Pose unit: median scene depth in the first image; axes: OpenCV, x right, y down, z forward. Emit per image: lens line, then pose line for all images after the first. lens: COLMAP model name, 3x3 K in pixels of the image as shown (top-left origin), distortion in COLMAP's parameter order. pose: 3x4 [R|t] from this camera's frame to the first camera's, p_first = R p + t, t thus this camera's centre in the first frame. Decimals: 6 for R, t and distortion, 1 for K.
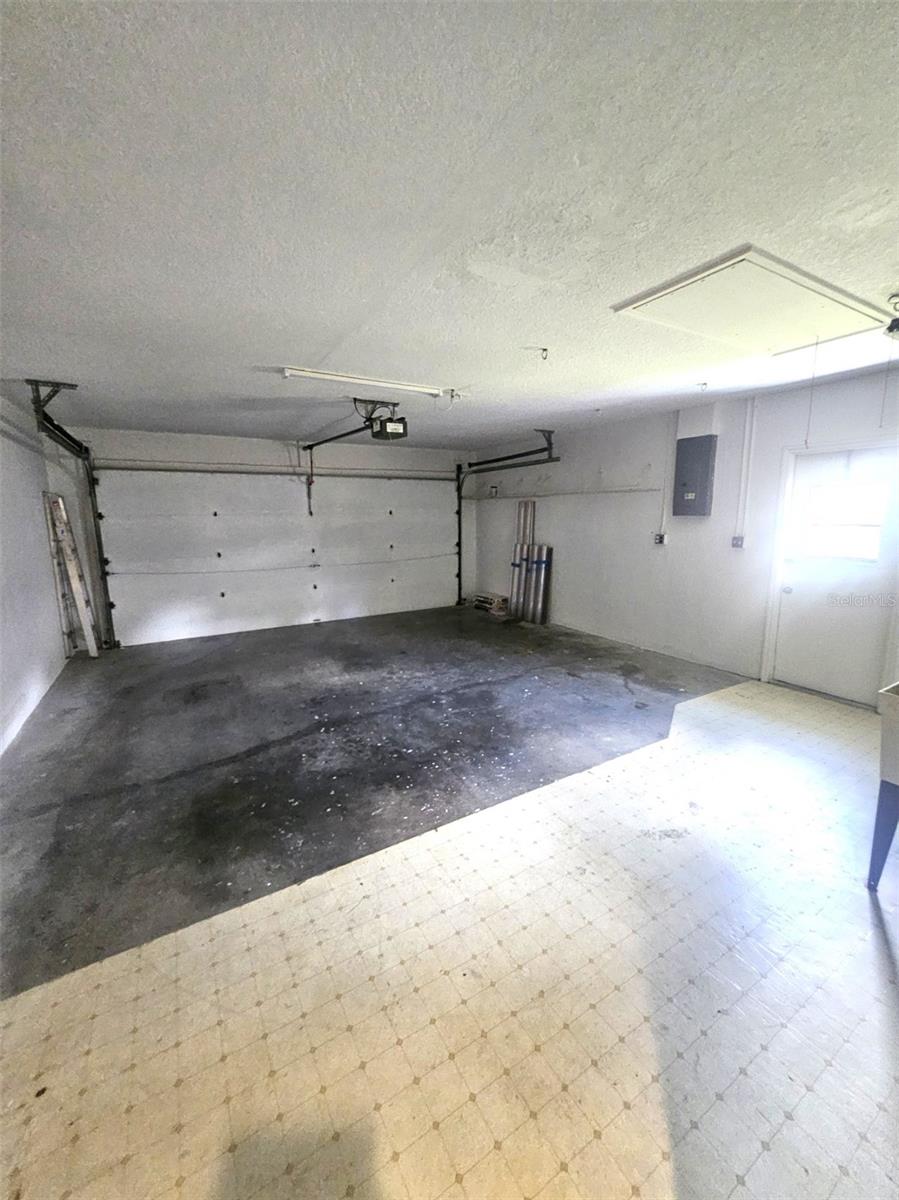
lens RADIAL K [[475.7, 0, 449.4], [0, 475.7, 597.6], [0, 0, 1]] dist [-0.004296, 0.001399]
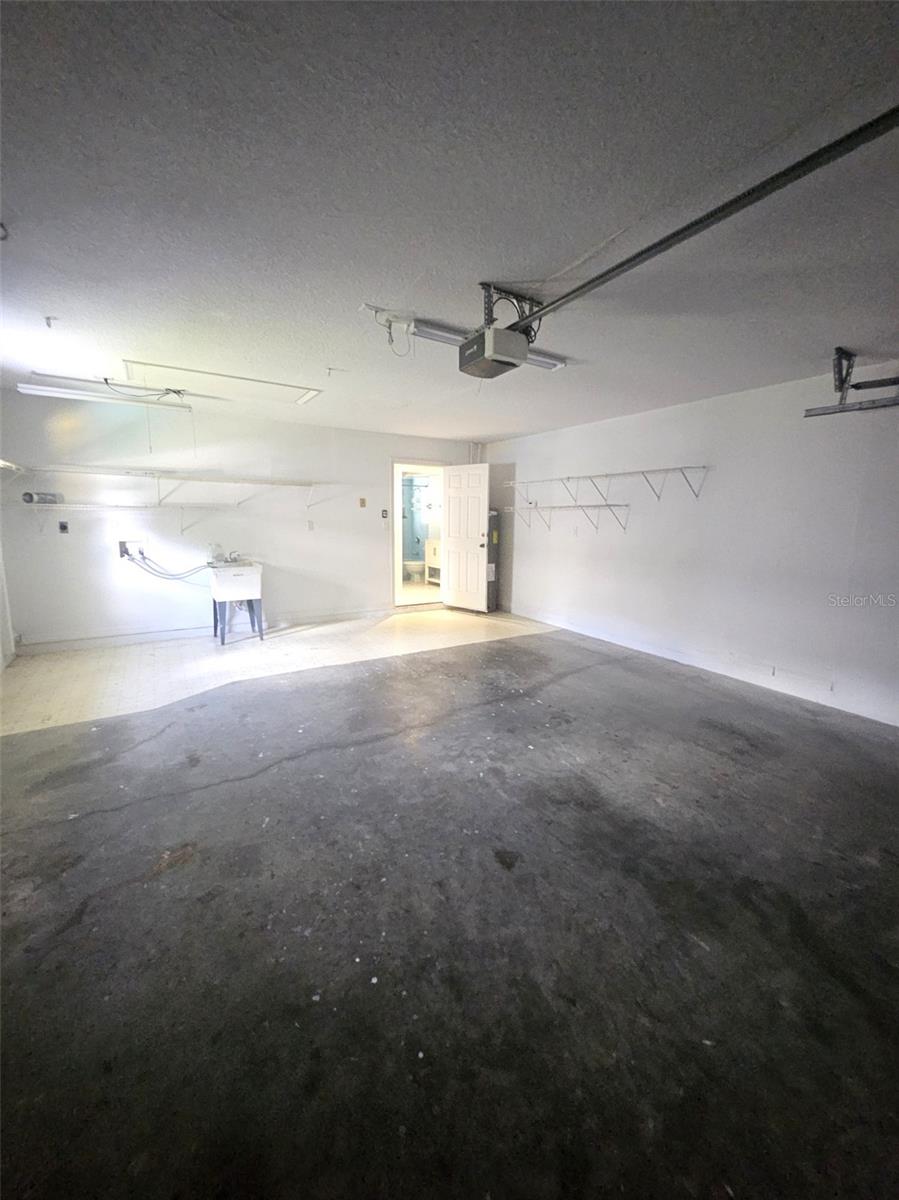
lens RADIAL K [[475.7, 0, 450.1], [0, 475.7, 599.7], [0, 0, 1]] dist [-0.004296, 0.001399]
pose [[-0.999630, 0.000695, -0.027192, -0.051871], [-0.008745, 0.938388, 0.345472, -0.249251], [0.025757, 0.345582, -0.938035, 1.550922]]
